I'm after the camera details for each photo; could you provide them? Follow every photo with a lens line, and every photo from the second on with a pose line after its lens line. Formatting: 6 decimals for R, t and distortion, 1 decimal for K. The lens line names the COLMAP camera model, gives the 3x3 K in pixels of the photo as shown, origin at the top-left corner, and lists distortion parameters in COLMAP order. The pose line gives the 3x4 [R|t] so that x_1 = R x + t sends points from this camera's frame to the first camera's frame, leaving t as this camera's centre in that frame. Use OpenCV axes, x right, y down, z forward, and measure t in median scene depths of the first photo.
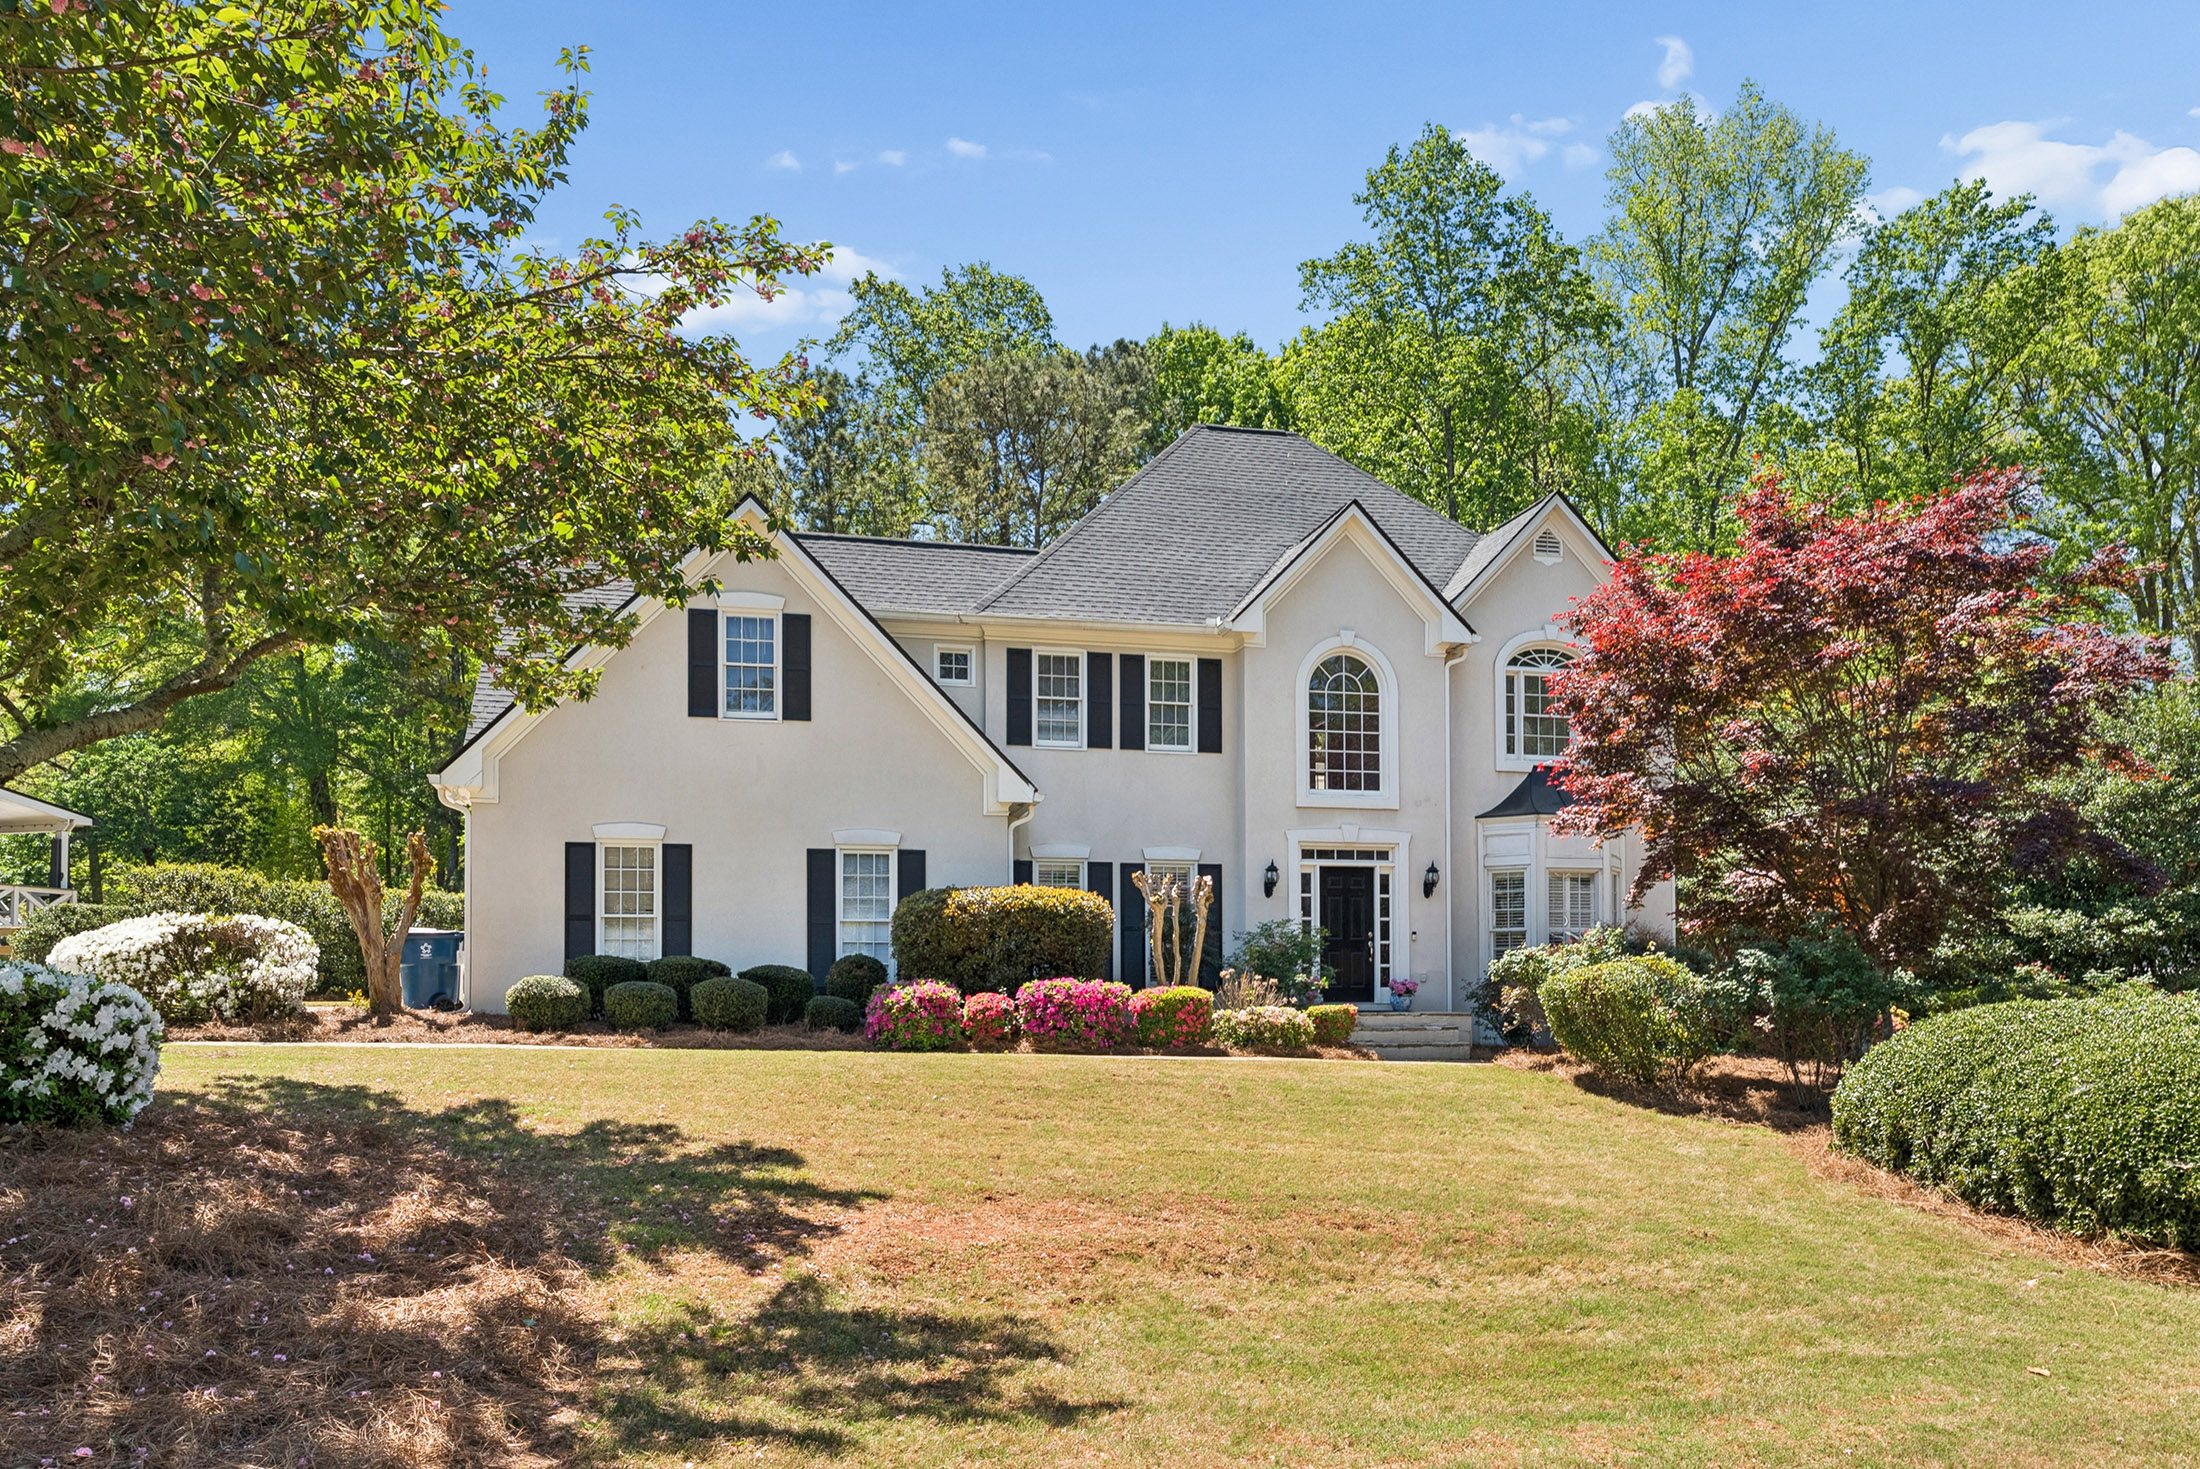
lens RADIAL K [[1550.4, 0, 1100.5], [0, 1550.4, 985.1], [0, 0, 1]] dist [-0.001898, 0.006922]
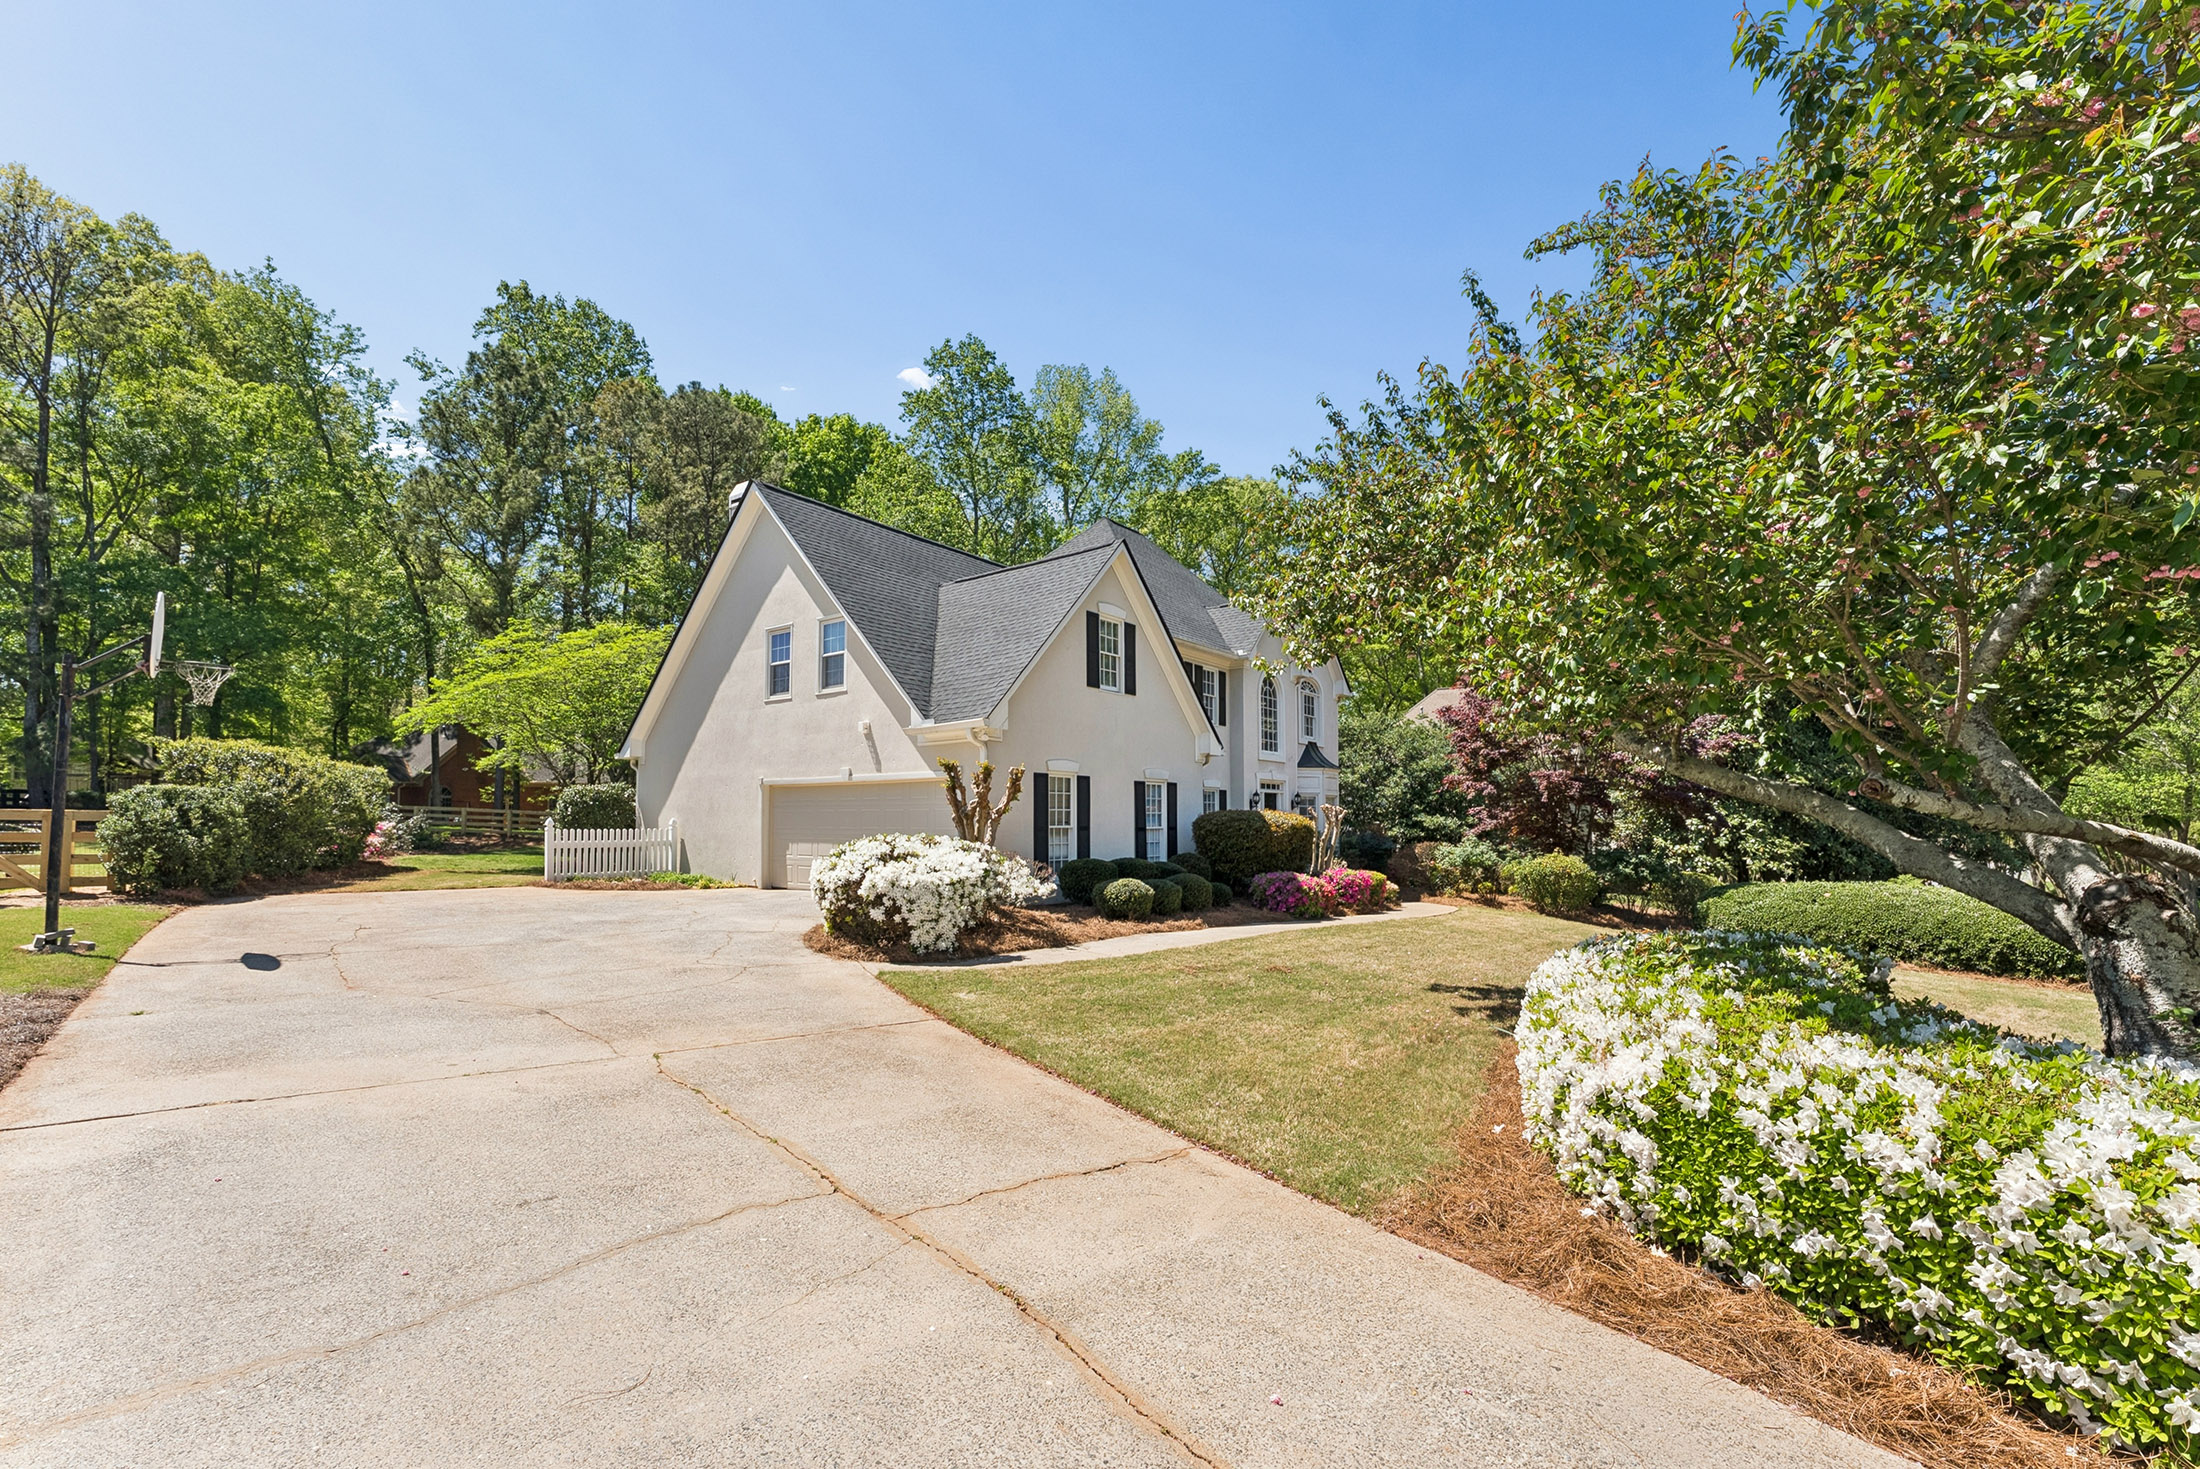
lens RADIAL K [[960.8, 0, 1100.0], [0, 960.8, 734.5], [0, 0, 1]] dist [0.000021, 0.000052]
pose [[0.774570, 0.064480, 0.629193, -0.695676], [-0.006429, 0.995541, -0.094109, -0.038951], [-0.632456, 0.068849, 0.771531, 0.271322]]
